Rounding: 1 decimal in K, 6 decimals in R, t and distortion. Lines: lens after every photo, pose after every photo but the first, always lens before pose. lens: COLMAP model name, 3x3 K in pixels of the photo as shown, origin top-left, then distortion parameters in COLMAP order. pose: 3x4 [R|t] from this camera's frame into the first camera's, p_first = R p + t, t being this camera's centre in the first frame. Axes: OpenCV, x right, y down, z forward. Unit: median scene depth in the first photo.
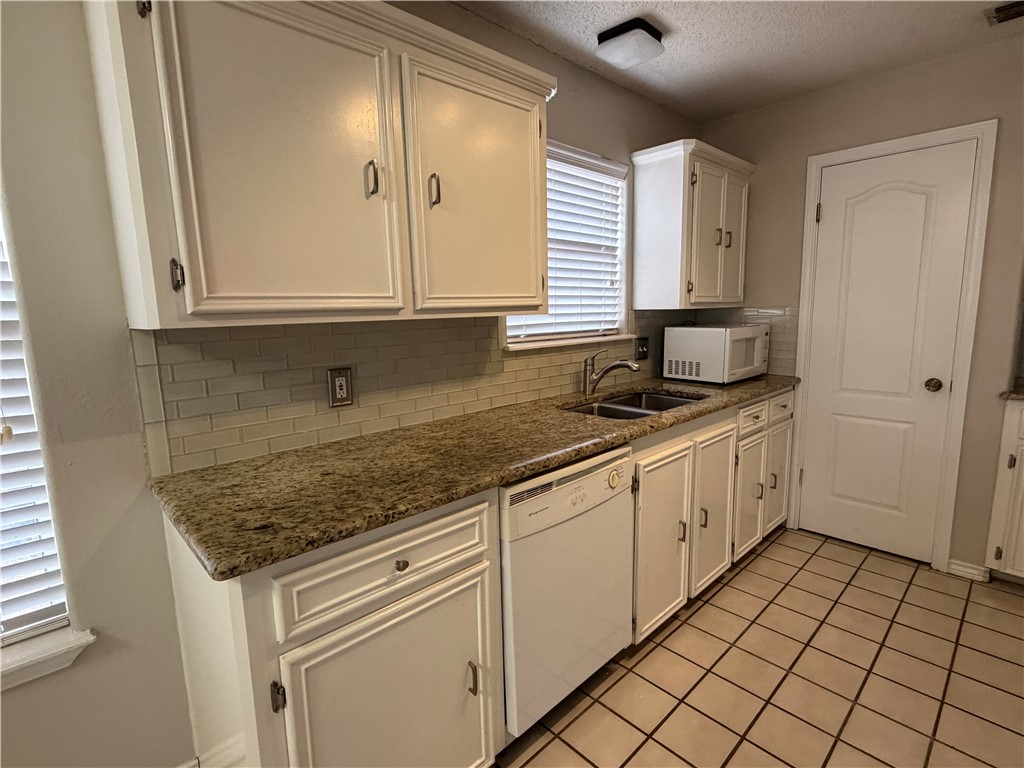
lens RADIAL K [[506.1, 0, 505.6], [0, 506.1, 383.8], [0, 0, 1]] dist [-0.002650, 0.000392]
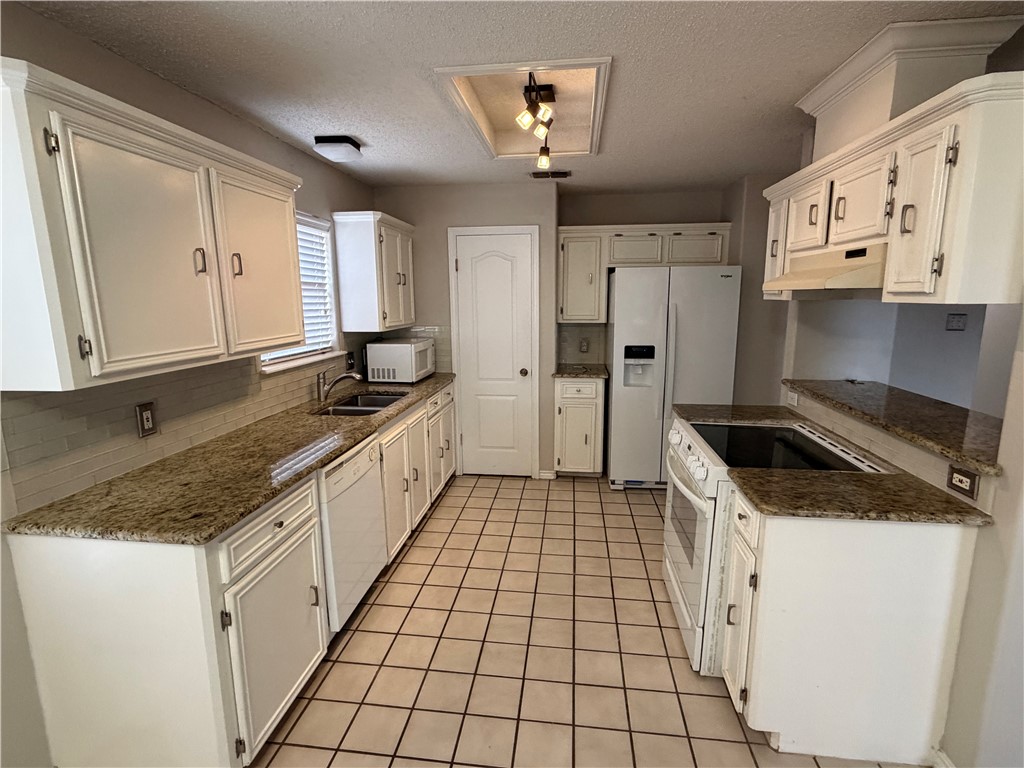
lens RADIAL K [[506.1, 0, 512.9], [0, 506.1, 385.3], [0, 0, 1]] dist [-0.002650, 0.000392]
pose [[0.768977, -0.095808, 0.632056, -0.307947], [0.087138, 0.995187, 0.044837, -0.038868], [-0.633310, 0.020597, 0.773624, -0.345299]]
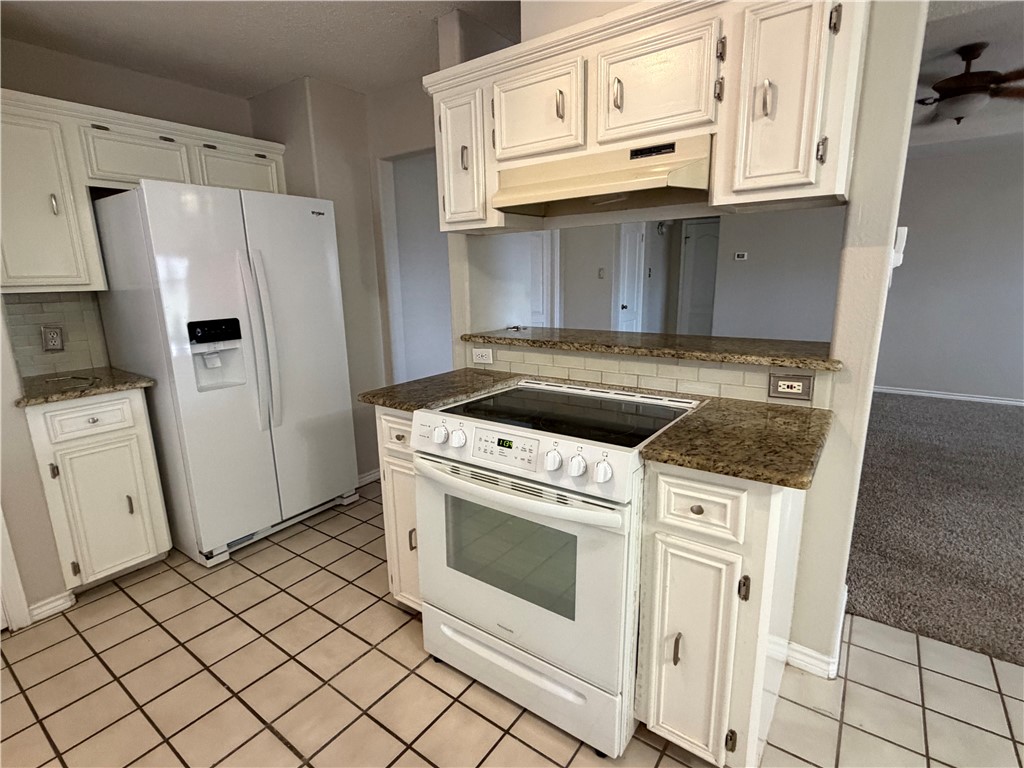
lens RADIAL K [[506.1, 0, 510.0], [0, 506.1, 384.5], [0, 0, 1]] dist [-0.002650, 0.000392]
pose [[-0.182098, -0.182172, 0.966258, 0.004781], [0.177597, 0.960433, 0.214543, -0.046035], [-0.967109, 0.210672, -0.142540, 0.320863]]
